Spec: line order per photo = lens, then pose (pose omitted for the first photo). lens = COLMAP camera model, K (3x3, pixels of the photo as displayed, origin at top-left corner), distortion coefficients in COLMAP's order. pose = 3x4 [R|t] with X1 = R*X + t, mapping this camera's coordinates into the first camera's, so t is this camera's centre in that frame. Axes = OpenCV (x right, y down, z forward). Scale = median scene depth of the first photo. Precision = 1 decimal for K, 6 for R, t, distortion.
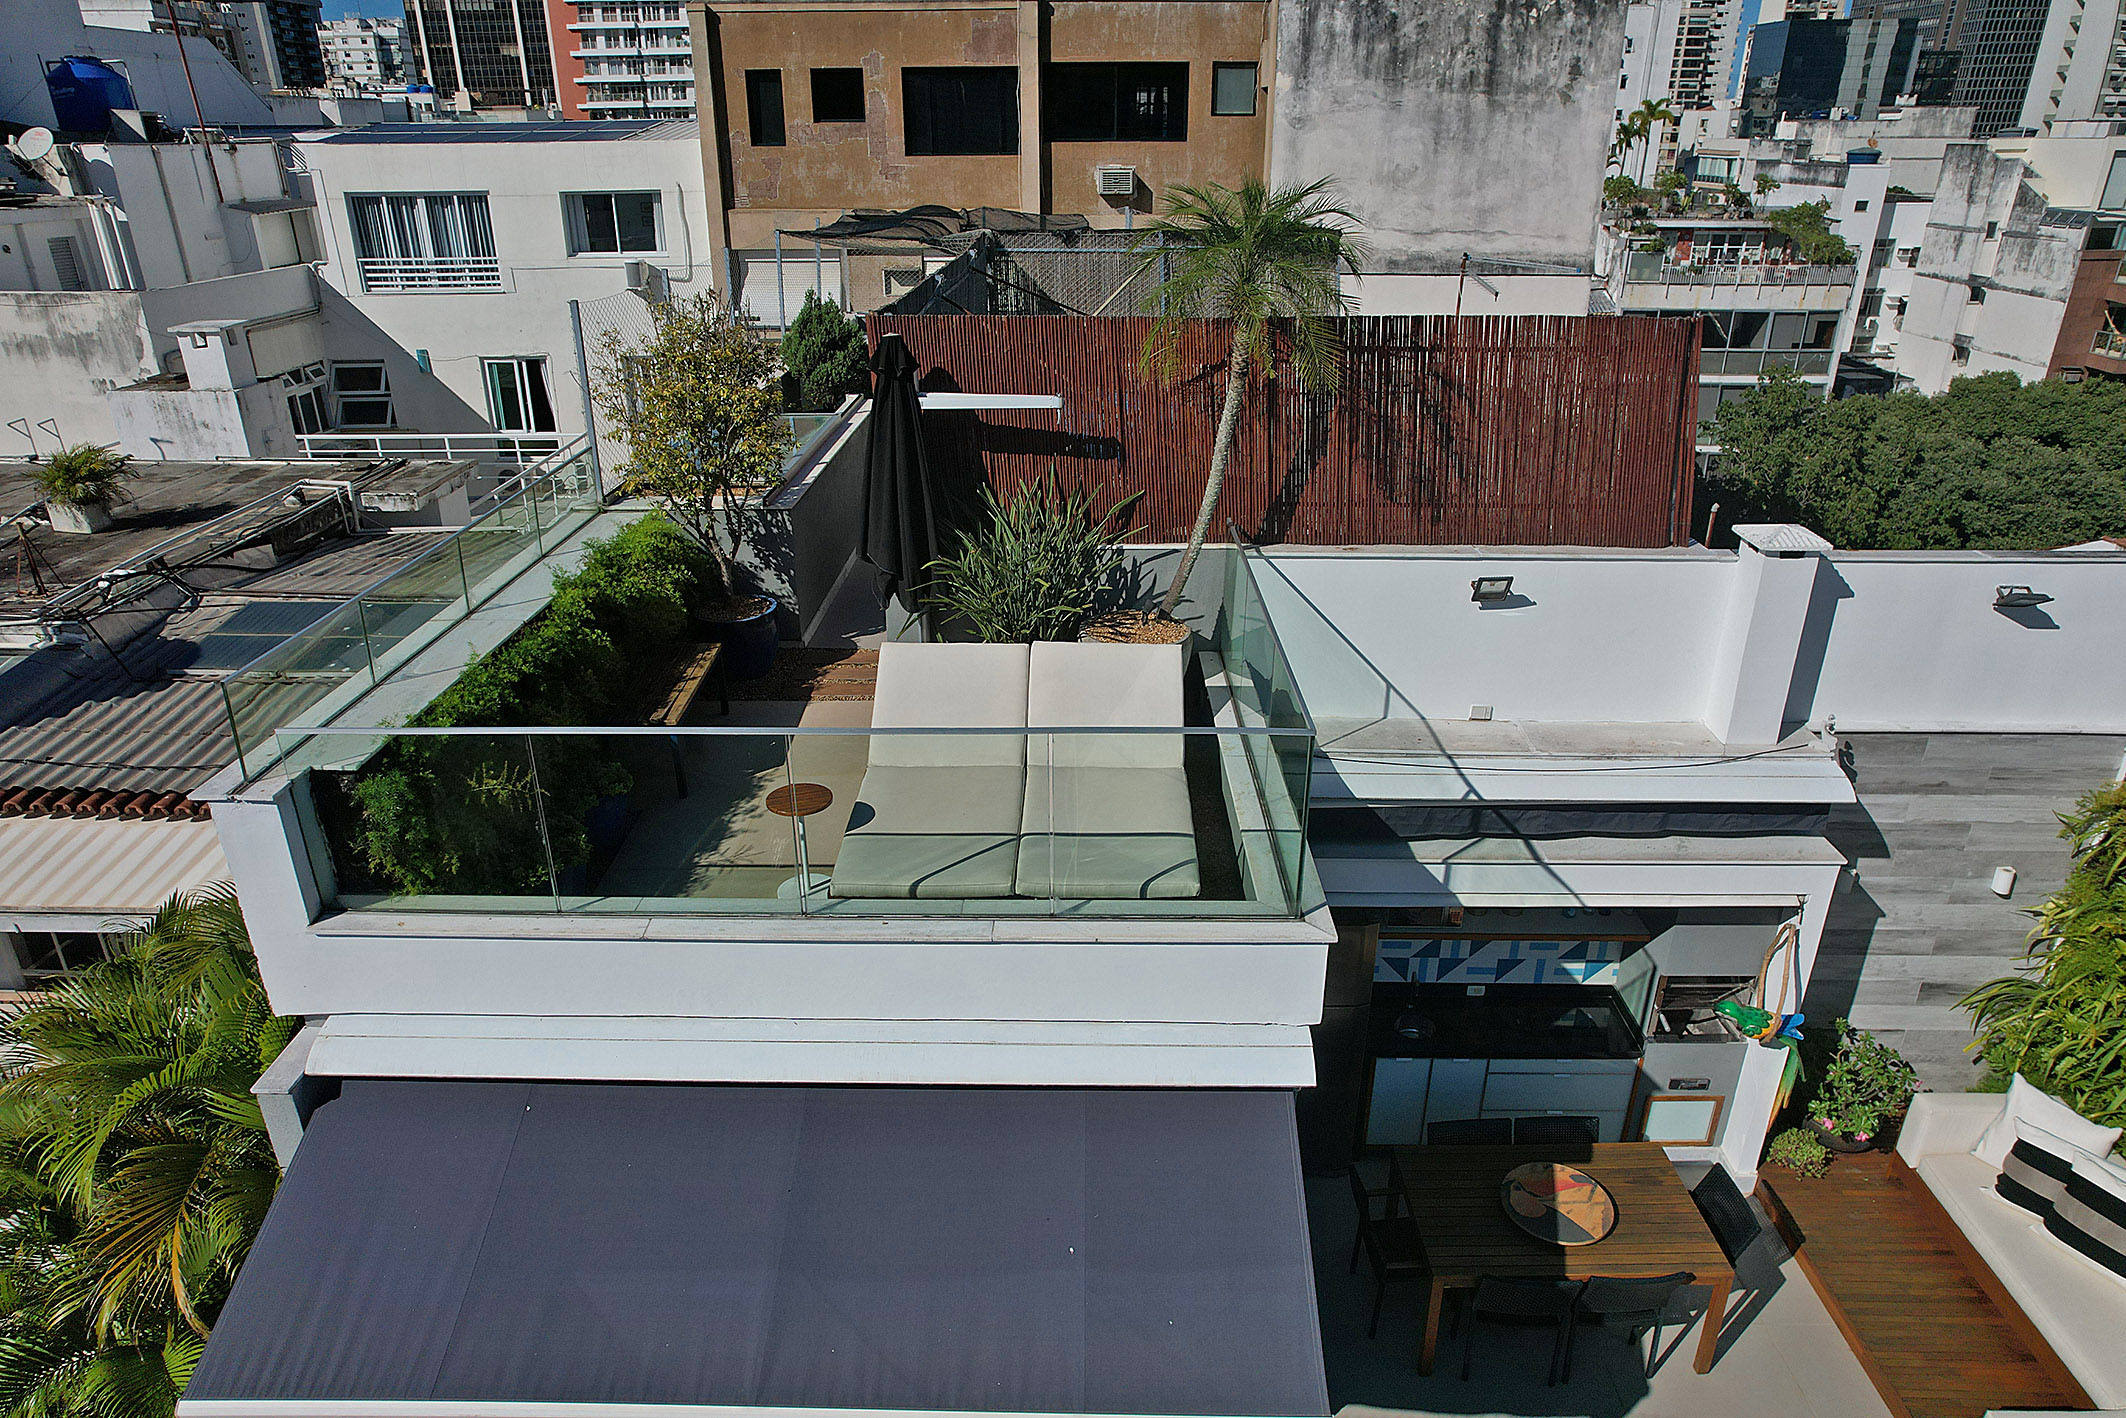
lens RADIAL K [[1352.3, 0, 1063.0], [0, 1352.3, 709.0], [0, 0, 1]] dist [-0.088006, 0.076735]
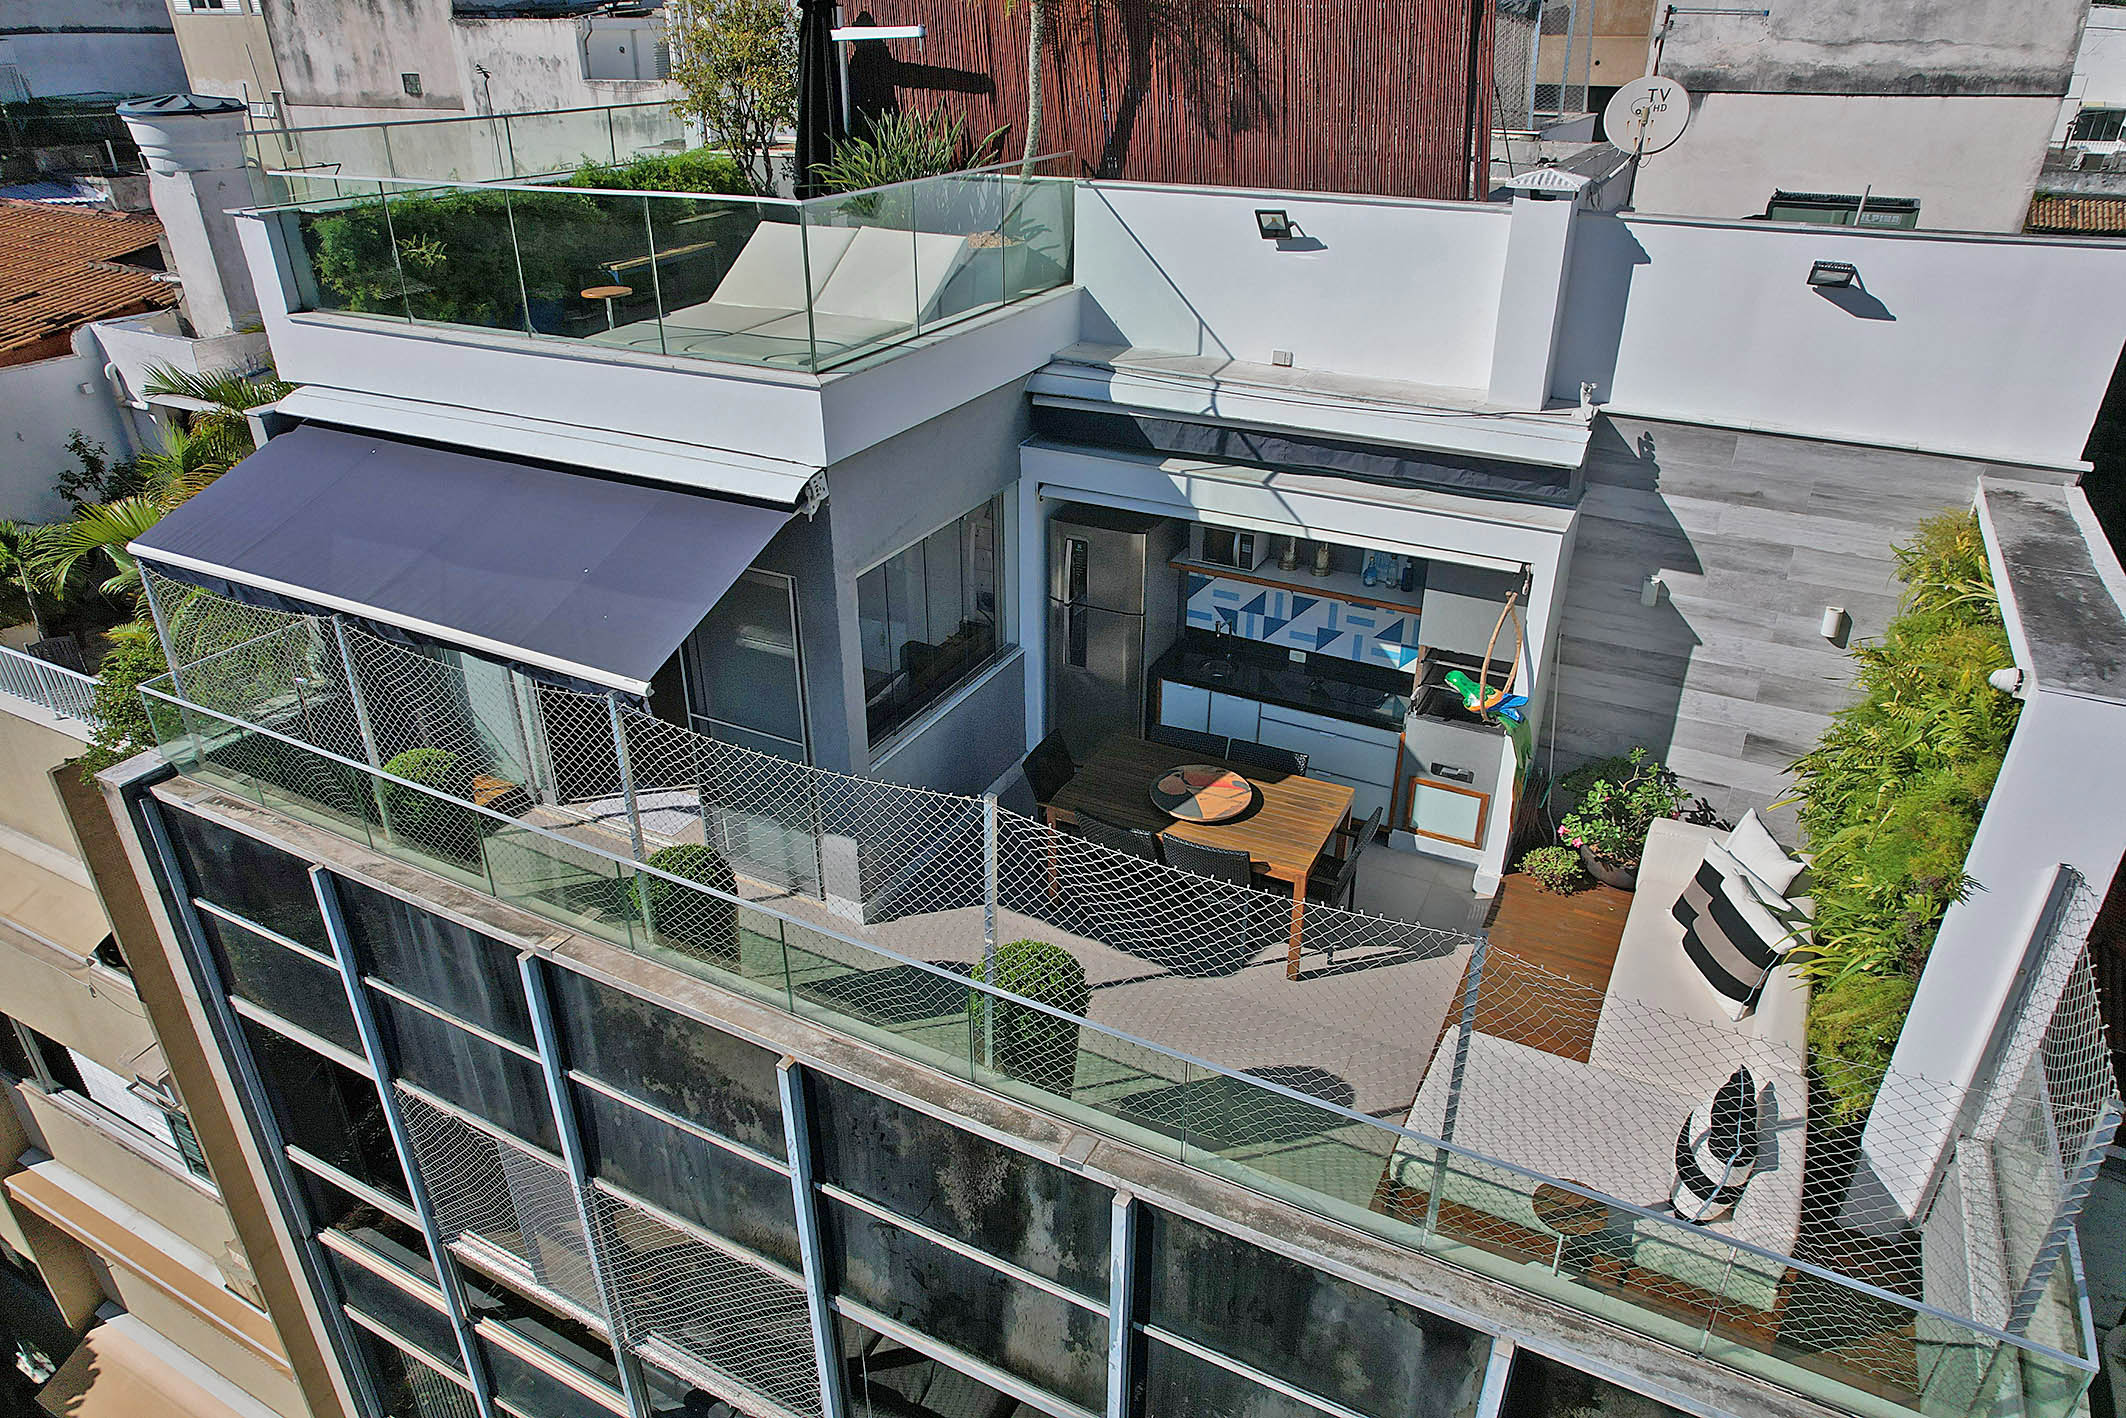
lens RADIAL K [[1352.3, 0, 1063.0], [0, 1352.3, 709.0], [0, 0, 1]] dist [-0.088006, 0.076735]
pose [[0.899934, 0.205230, -0.384708, 0.605938], [-0.178001, 0.978355, 0.105531, 0.187725], [0.398039, -0.026492, 0.916986, -0.039277]]
